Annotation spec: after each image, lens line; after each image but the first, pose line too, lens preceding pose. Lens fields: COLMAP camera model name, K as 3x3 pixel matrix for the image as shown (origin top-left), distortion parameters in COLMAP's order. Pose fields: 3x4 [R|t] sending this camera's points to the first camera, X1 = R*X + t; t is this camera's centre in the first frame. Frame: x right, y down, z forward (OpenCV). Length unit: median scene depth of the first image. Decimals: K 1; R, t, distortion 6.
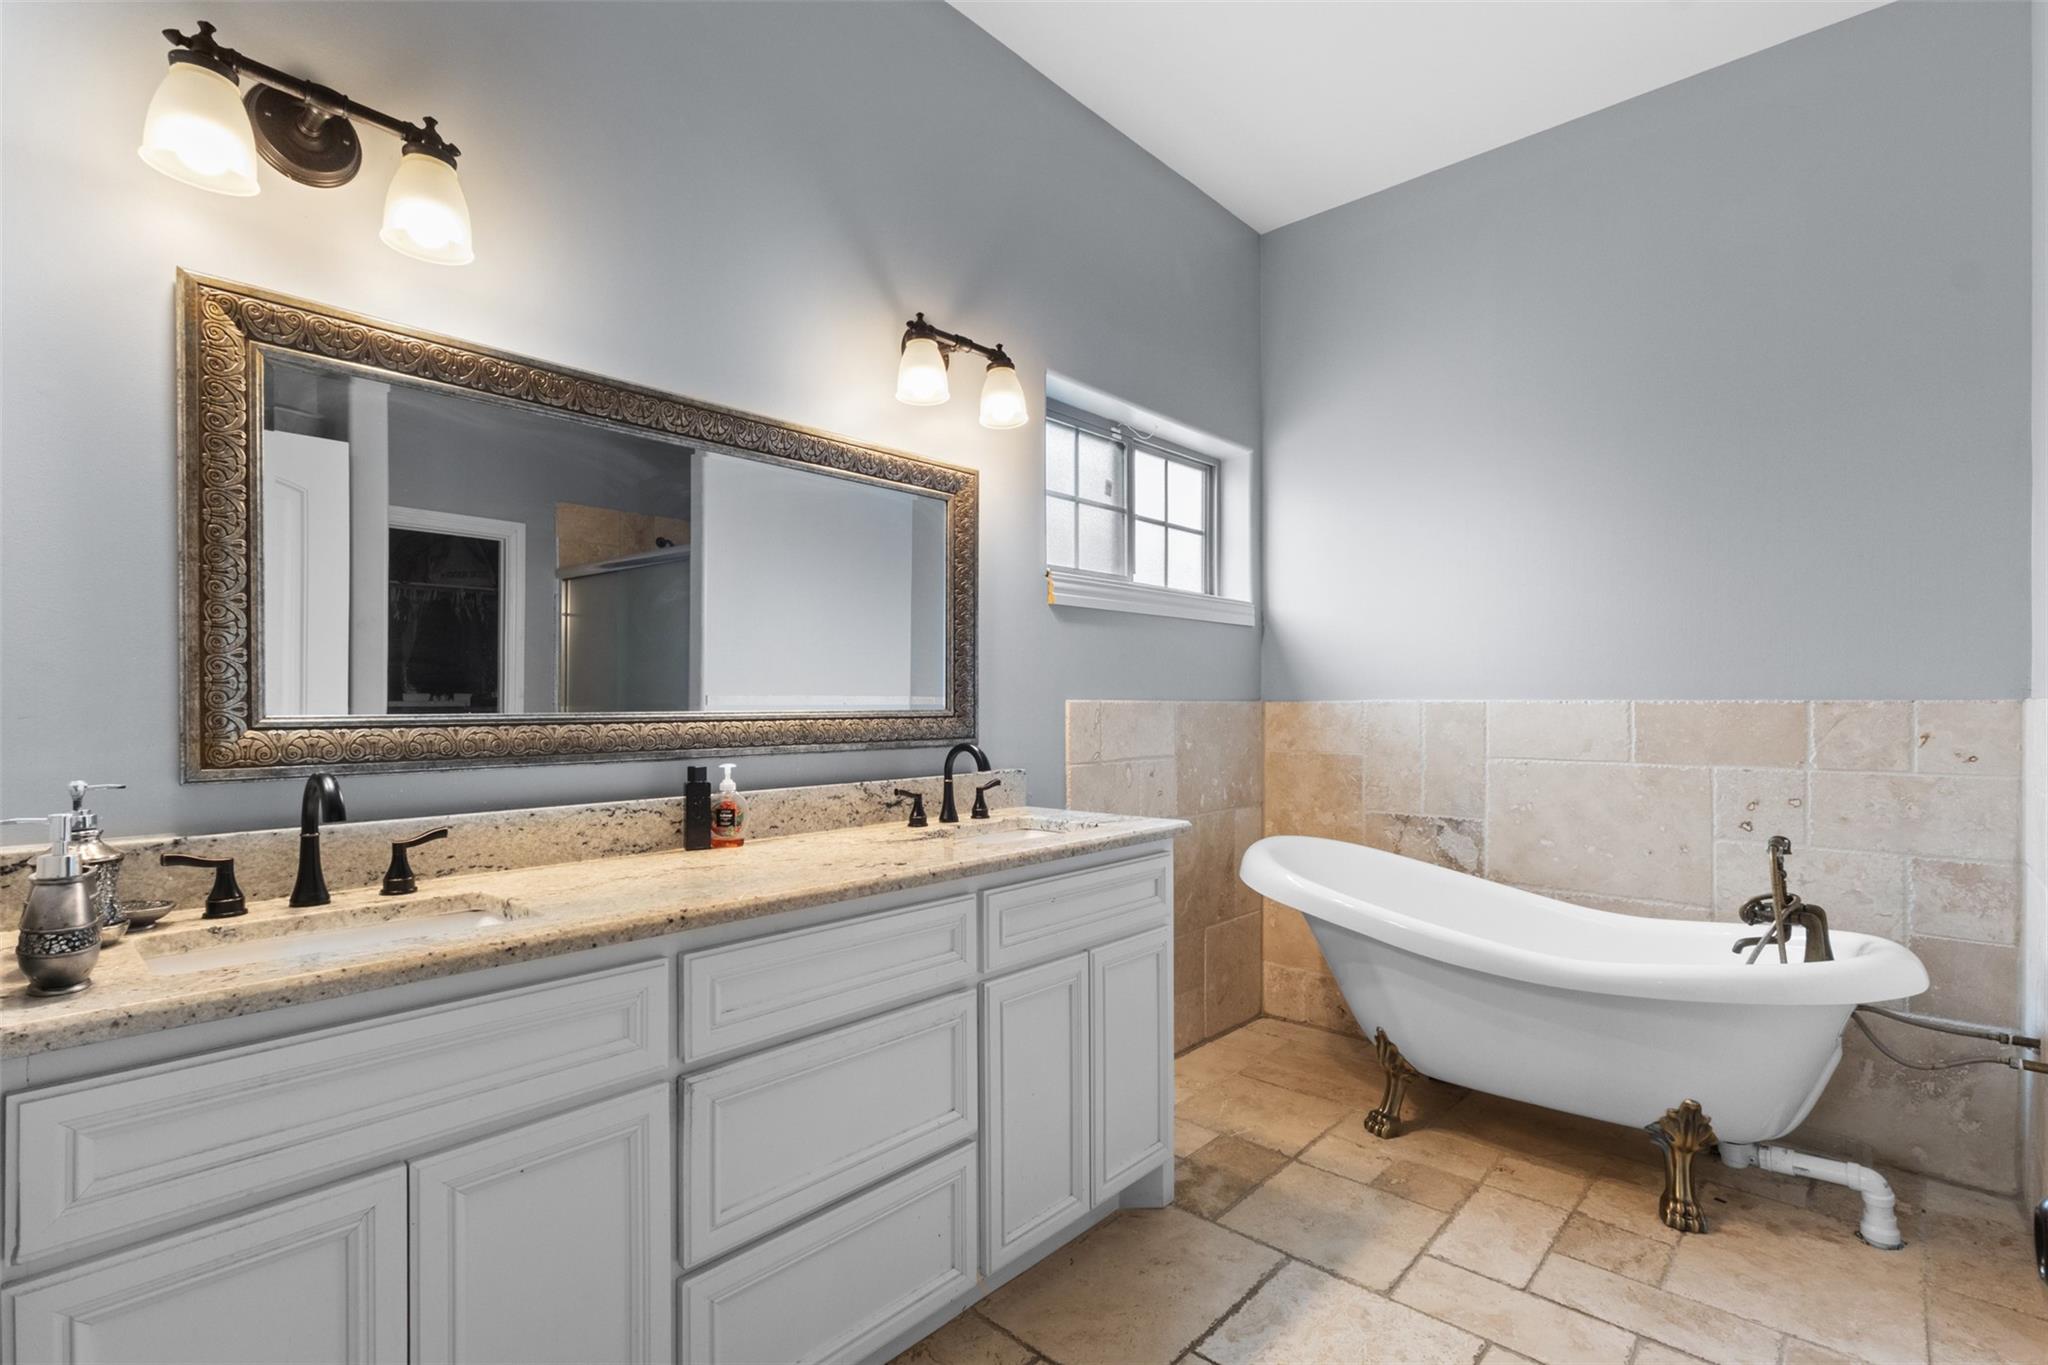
lens RADIAL K [[948.2, 0, 1019.2], [0, 948.2, 693.3], [0, 0, 1]] dist [-0.000877, 0.000633]
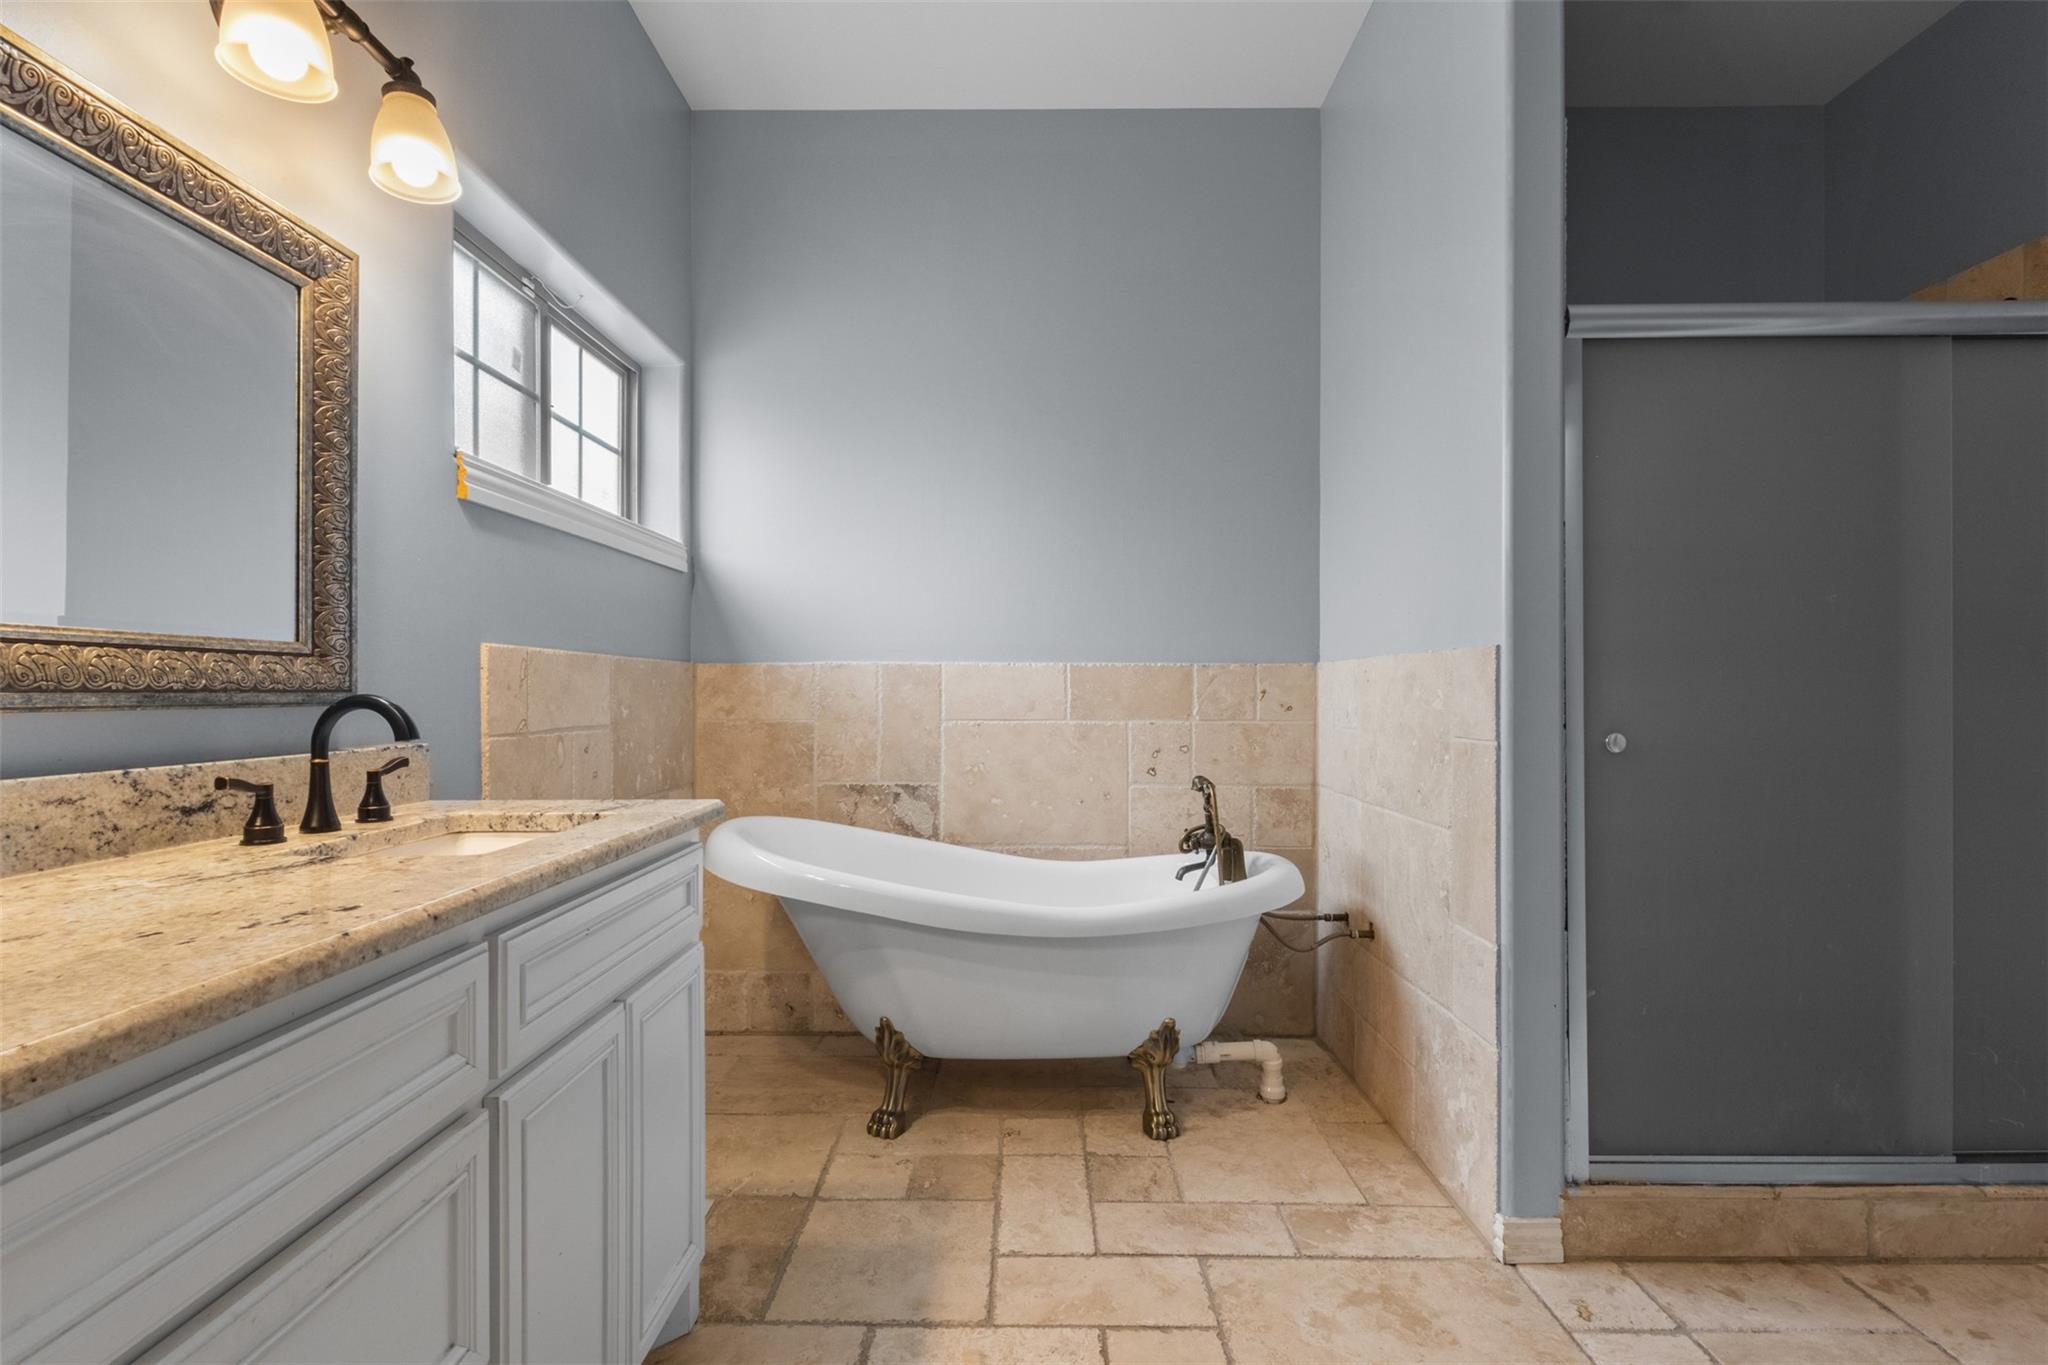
lens RADIAL K [[948.2, 0, 1028.4], [0, 948.2, 686.0], [0, 0, 1]] dist [-0.000877, 0.000633]
pose [[0.741055, 0.006458, 0.671413, -0.136355], [-0.008820, 0.999961, 0.000117, 0.040414], [-0.671386, -0.006009, 0.741084, 0.266219]]
